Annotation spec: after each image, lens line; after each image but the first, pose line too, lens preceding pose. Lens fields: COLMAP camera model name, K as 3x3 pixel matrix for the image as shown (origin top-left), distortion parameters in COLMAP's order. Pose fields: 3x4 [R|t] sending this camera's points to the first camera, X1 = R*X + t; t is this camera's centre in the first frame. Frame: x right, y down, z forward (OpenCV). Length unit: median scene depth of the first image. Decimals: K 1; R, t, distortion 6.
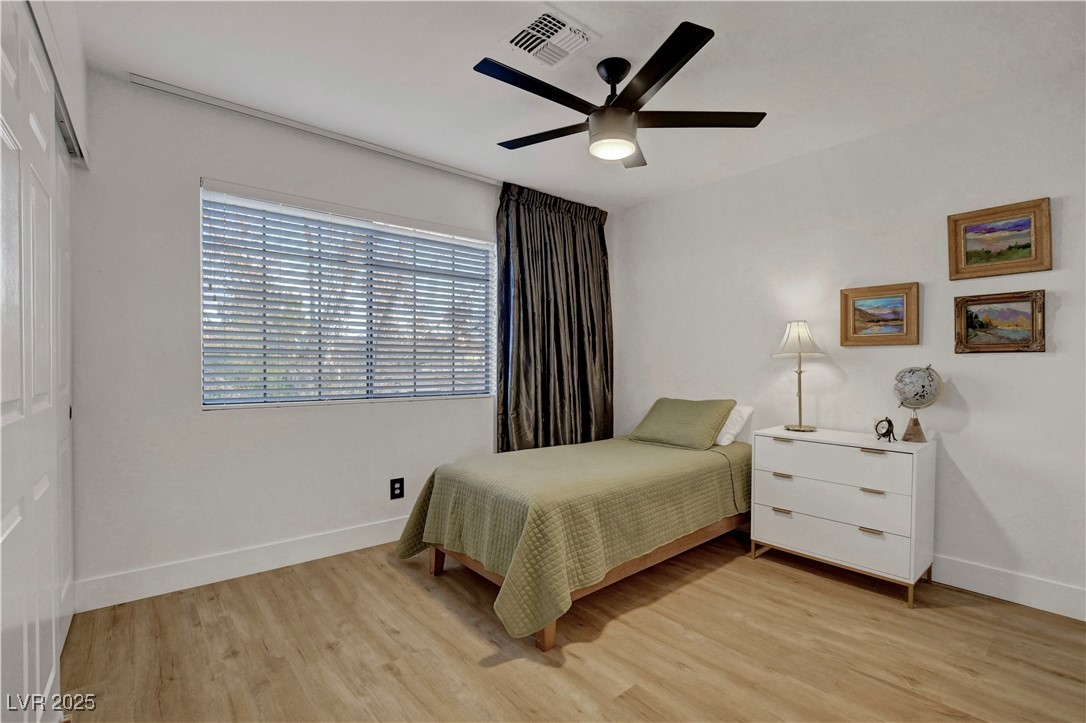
lens RADIAL K [[491.1, 0, 559.1], [0, 491.1, 362.3], [0, 0, 1]] dist [-0.025228, 0.000645]
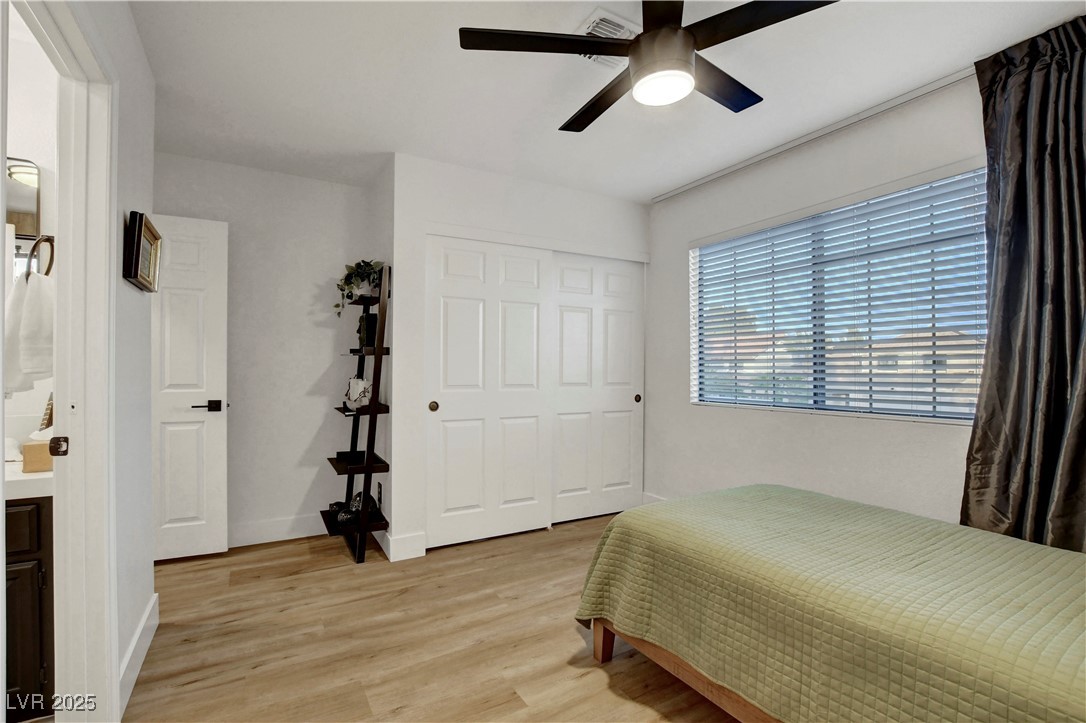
lens RADIAL K [[492.9, 0, 544.3], [0, 492.9, 367.8], [0, 0, 1]] dist [-0.025325, 0.000114]
pose [[-0.183000, -0.008029, -0.983080, 0.834138], [0.002865, 0.999958, -0.008701, 0.003522], [0.983109, -0.004408, -0.182969, 0.917035]]
